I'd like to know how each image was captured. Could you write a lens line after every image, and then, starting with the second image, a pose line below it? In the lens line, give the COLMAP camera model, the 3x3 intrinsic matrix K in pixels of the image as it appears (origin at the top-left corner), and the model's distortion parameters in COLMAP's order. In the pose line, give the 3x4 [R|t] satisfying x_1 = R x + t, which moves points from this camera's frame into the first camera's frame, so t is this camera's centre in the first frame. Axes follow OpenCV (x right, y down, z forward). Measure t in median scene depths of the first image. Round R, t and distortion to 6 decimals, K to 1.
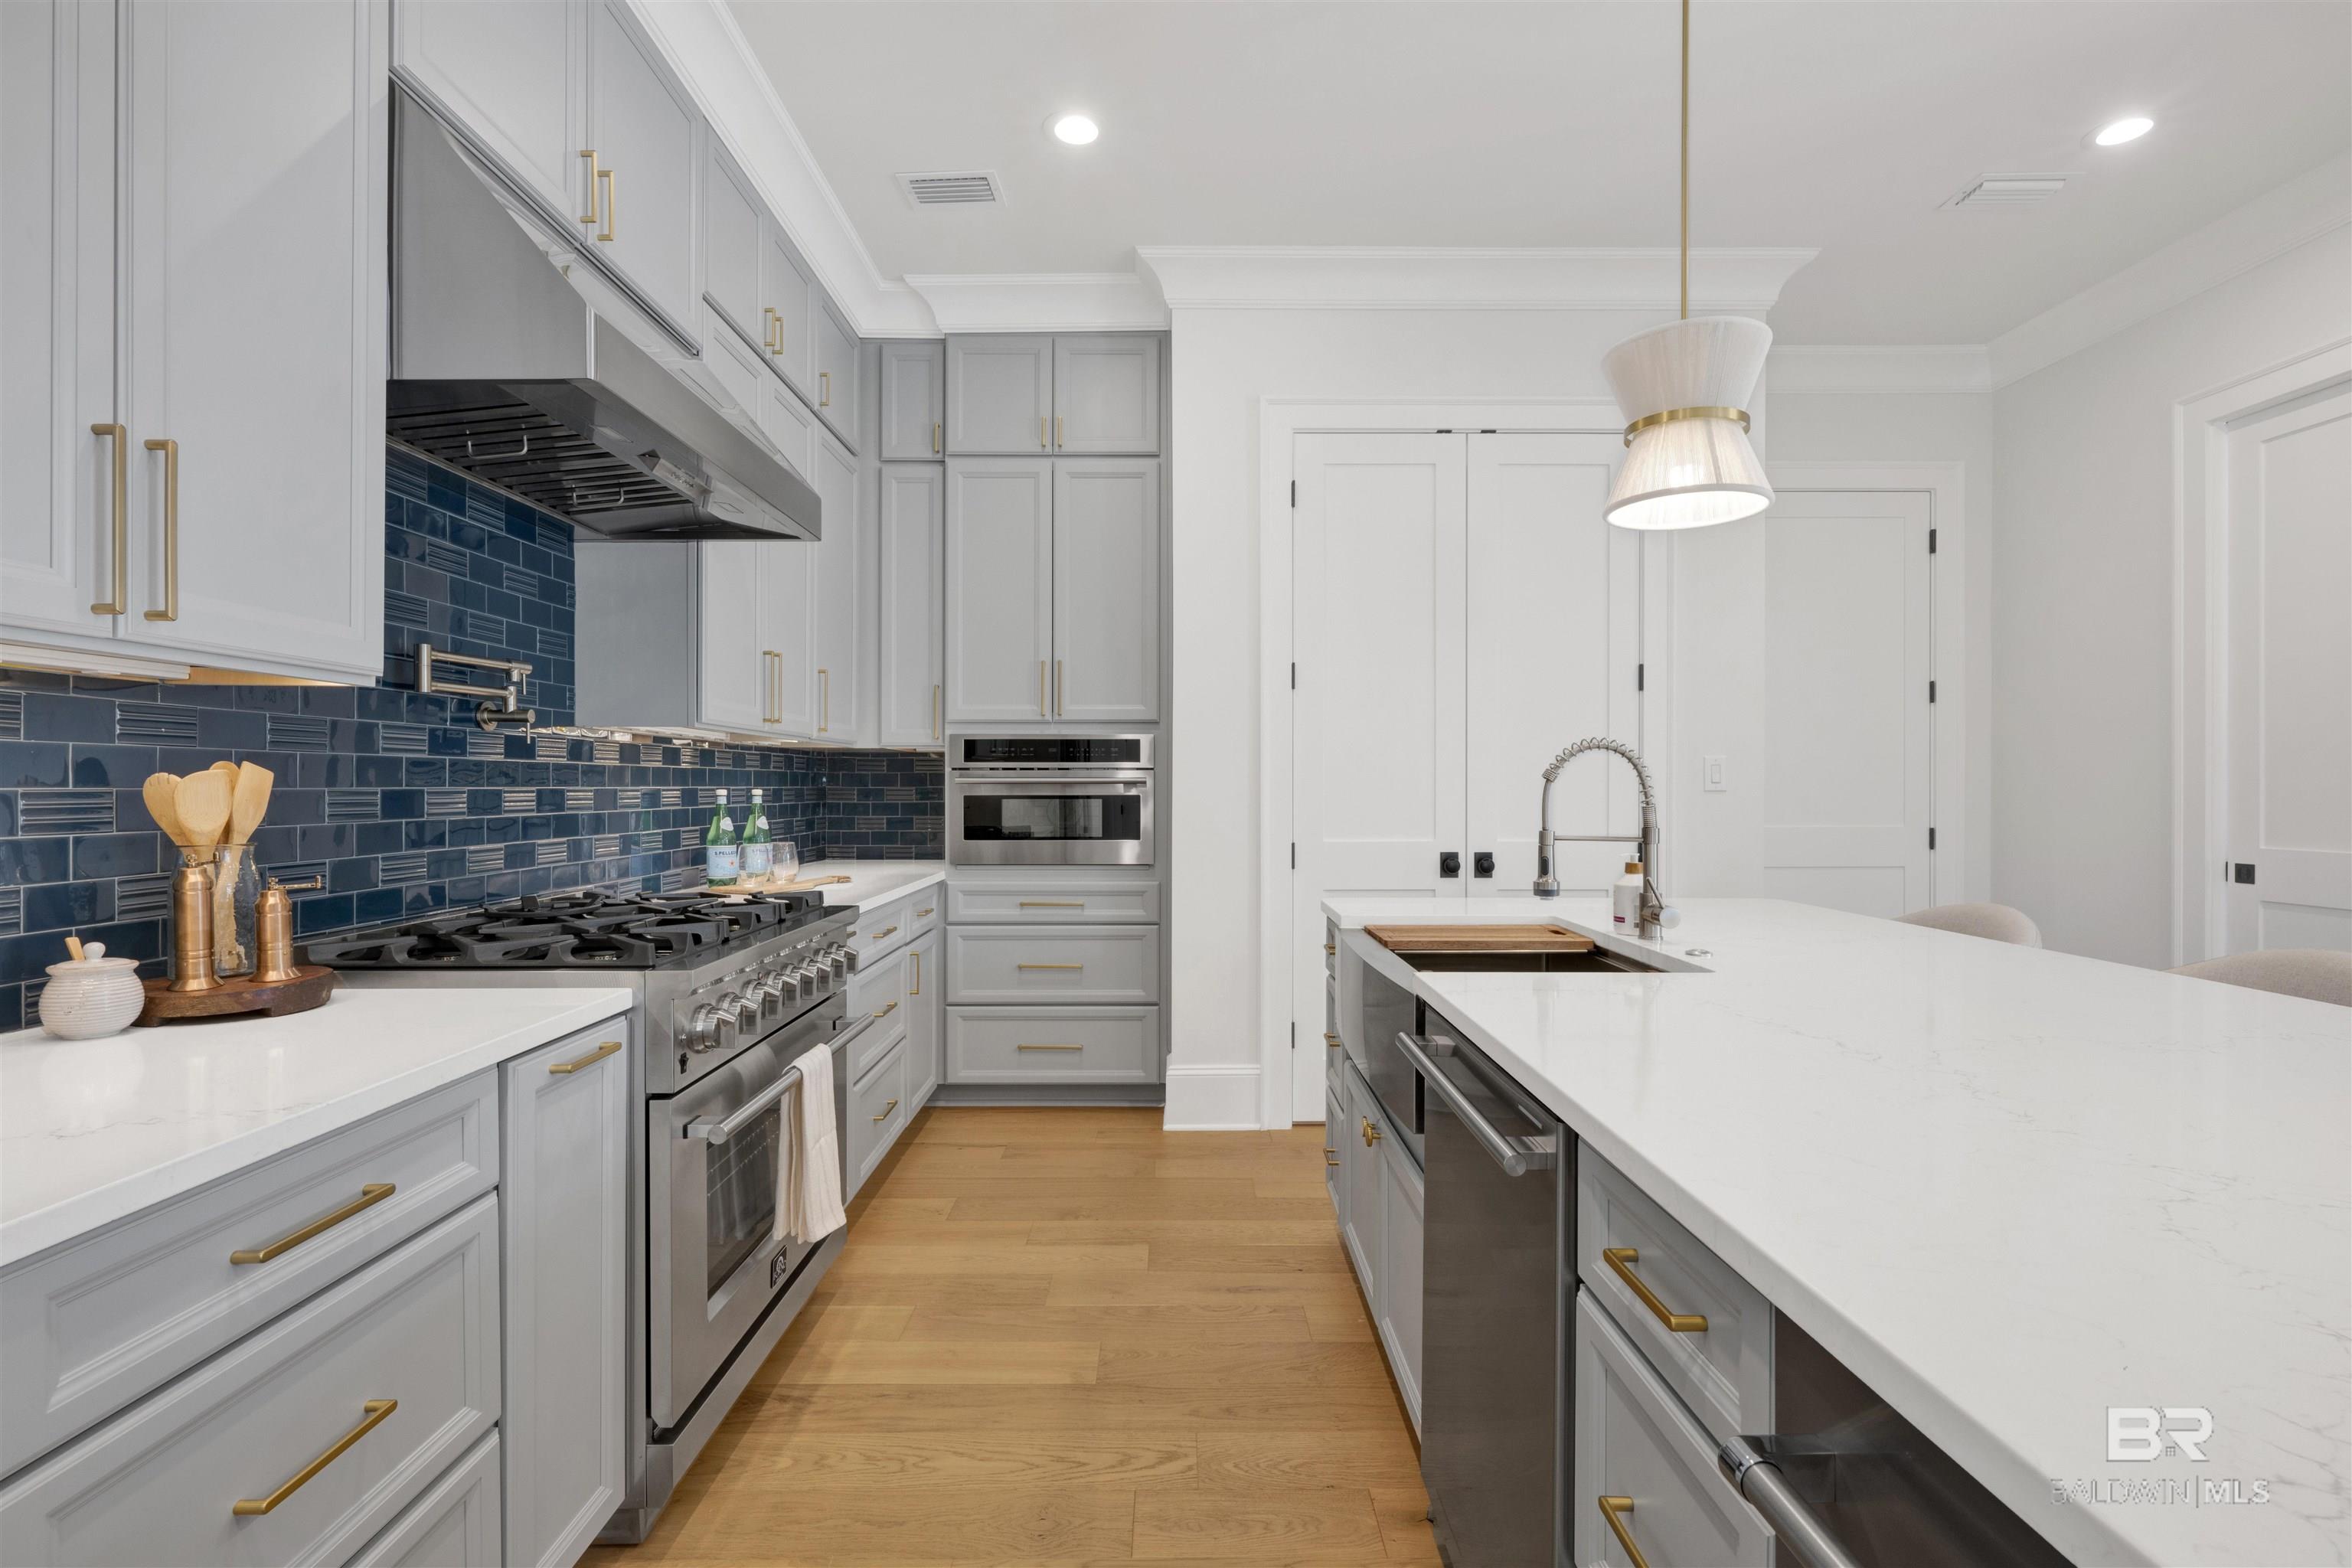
lens RADIAL K [[1062.7, 0, 1172.0], [0, 1062.7, 784.1], [0, 0, 1]] dist [0.000913, -0.000810]
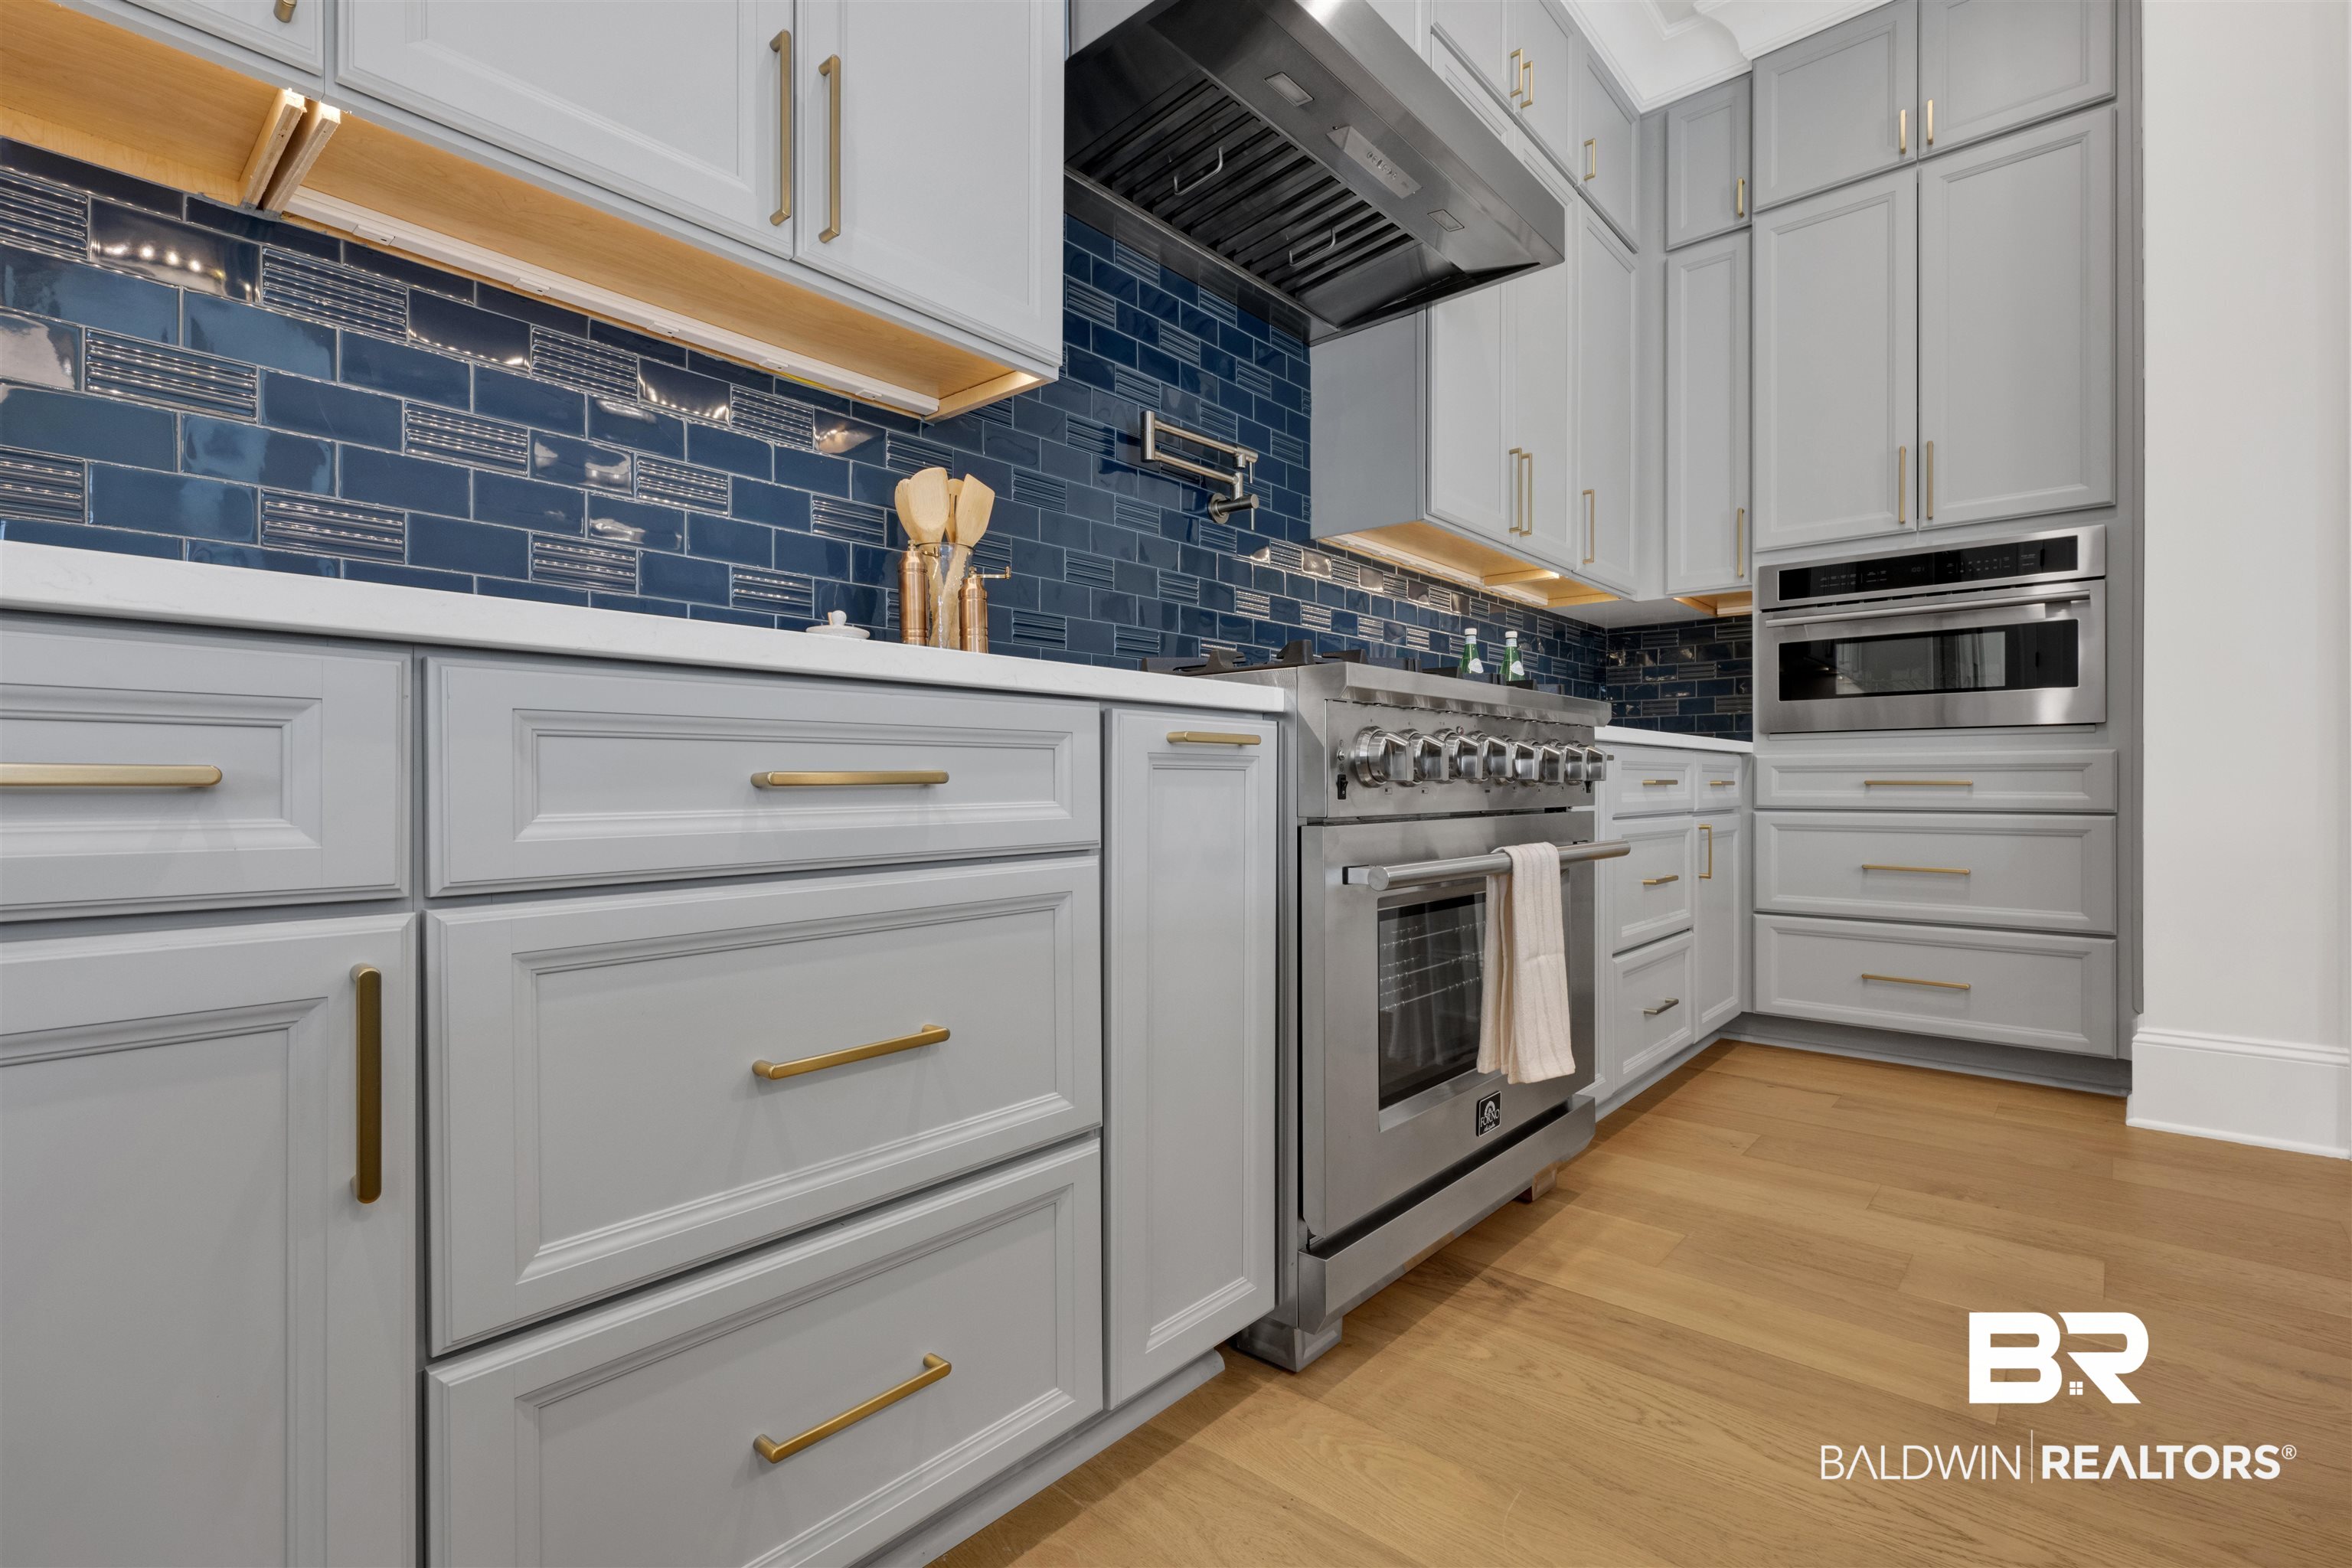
lens RADIAL K [[1062.7, 0, 1188.7], [0, 1062.7, 783.0], [0, 0, 1]] dist [0.000913, -0.000810]
pose [[0.751819, -0.001254, -0.659368, -0.015166], [0.004734, 0.999983, 0.003495, 0.159857], [0.659352, -0.005749, 0.751812, 0.206885]]
